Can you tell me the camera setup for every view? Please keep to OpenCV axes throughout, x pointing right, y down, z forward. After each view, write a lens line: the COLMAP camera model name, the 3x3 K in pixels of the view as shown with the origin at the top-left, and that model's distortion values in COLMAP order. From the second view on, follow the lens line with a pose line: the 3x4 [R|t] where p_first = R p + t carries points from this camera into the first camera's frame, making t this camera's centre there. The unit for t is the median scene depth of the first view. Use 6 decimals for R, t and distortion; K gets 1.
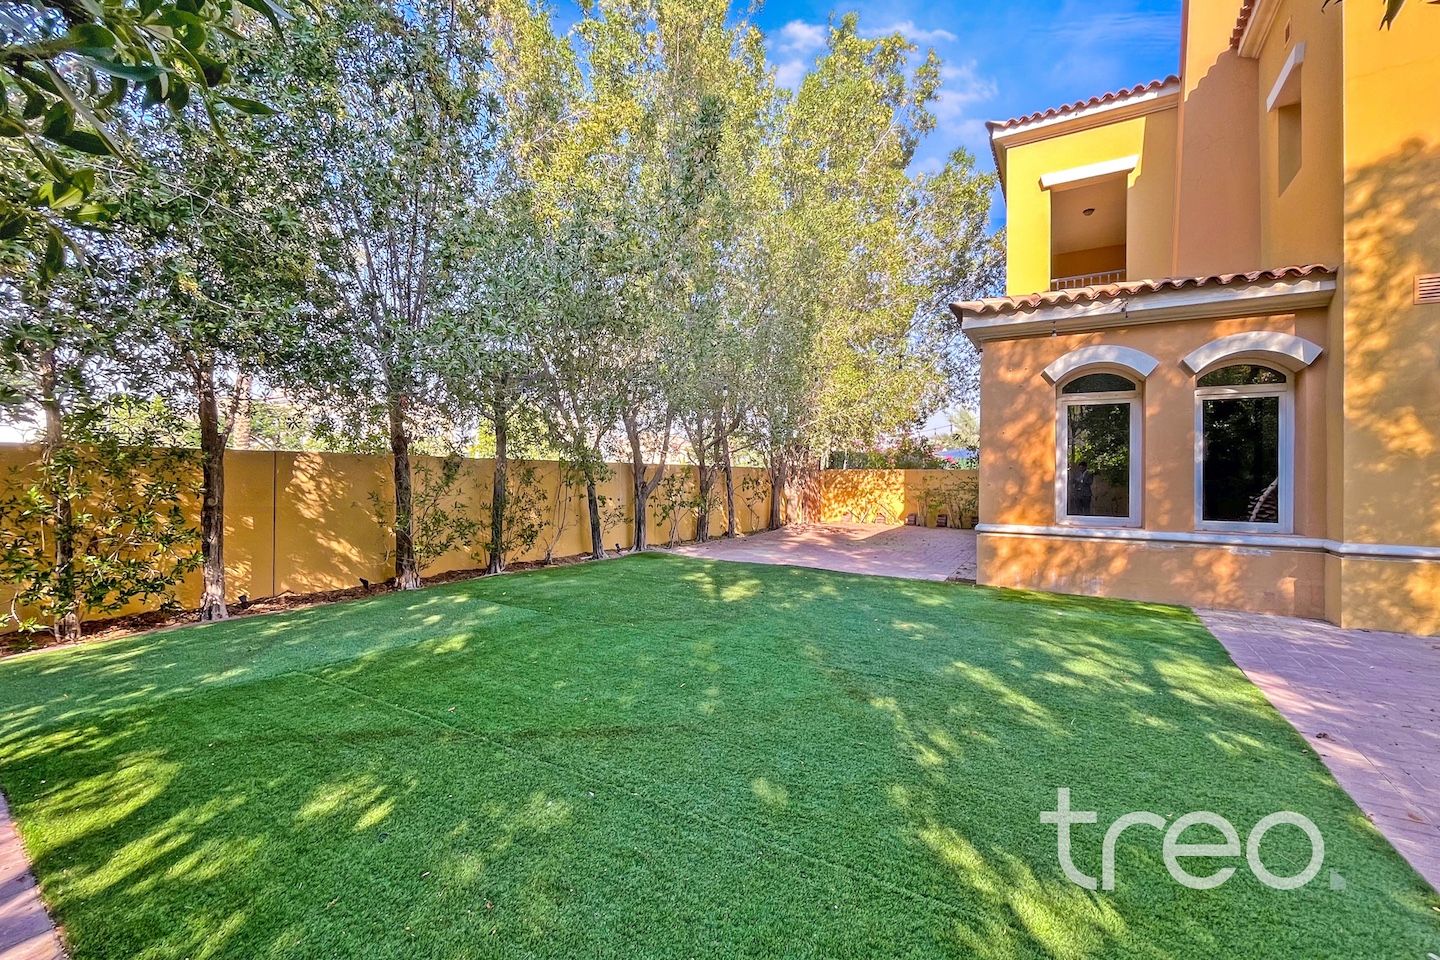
lens RADIAL K [[612.4, 0, 719.0], [0, 612.4, 457.6], [0, 0, 1]] dist [-0.003287, 0.000171]
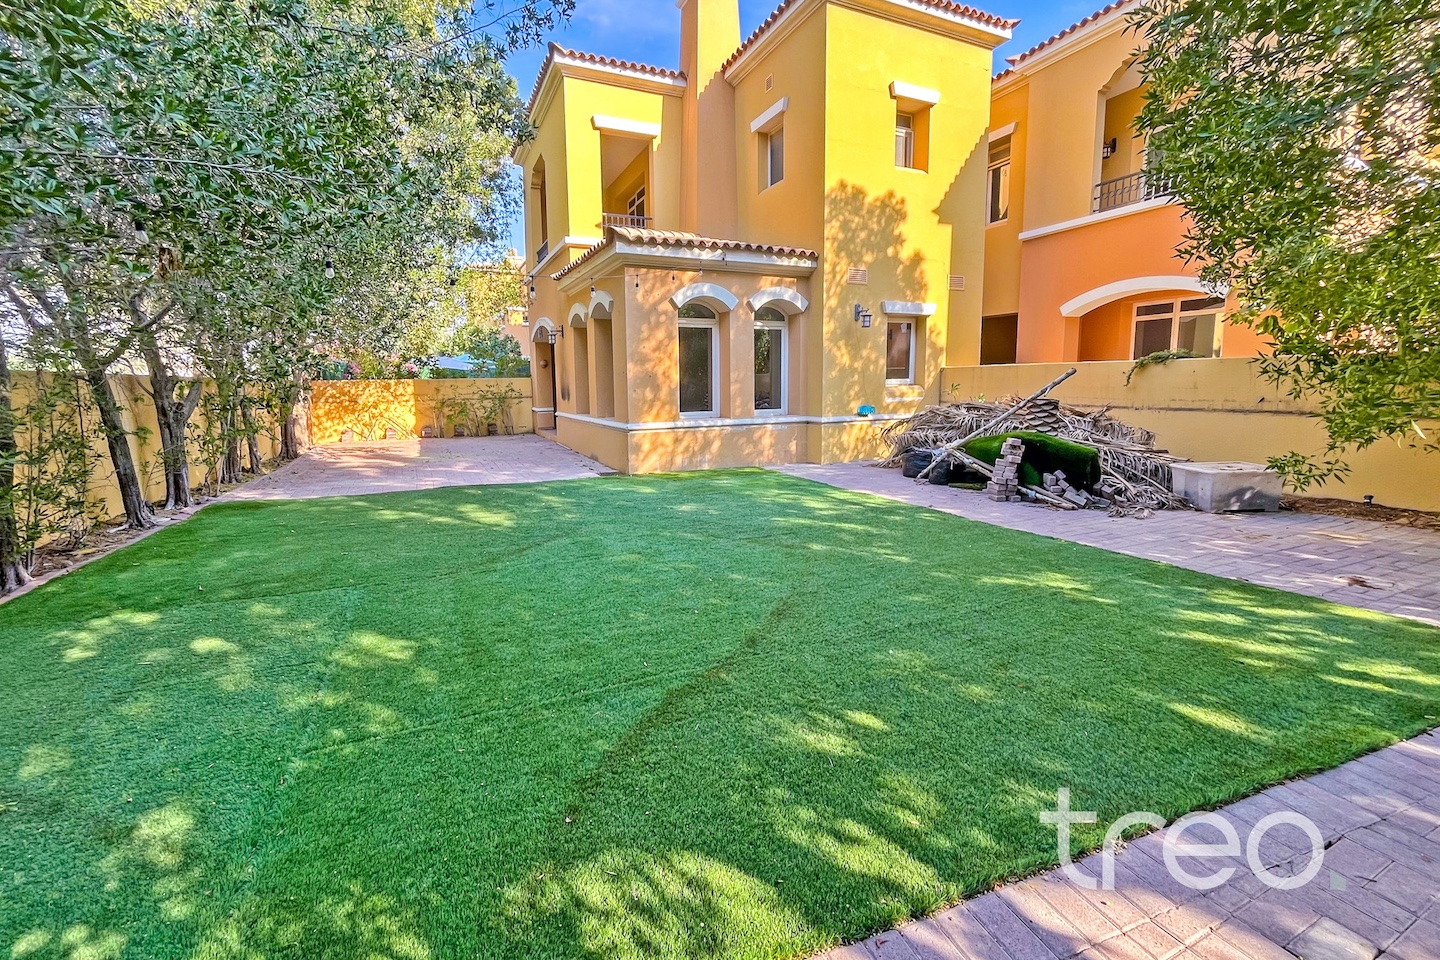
lens RADIAL K [[615.2, 0, 719.2], [0, 615.2, 430.5], [0, 0, 1]] dist [0.008845, 0.000066]
pose [[0.566188, -0.080407, 0.820345, -0.480134], [-0.005028, 0.994875, 0.100984, -0.000169], [-0.824261, -0.061301, 0.562883, 0.206383]]
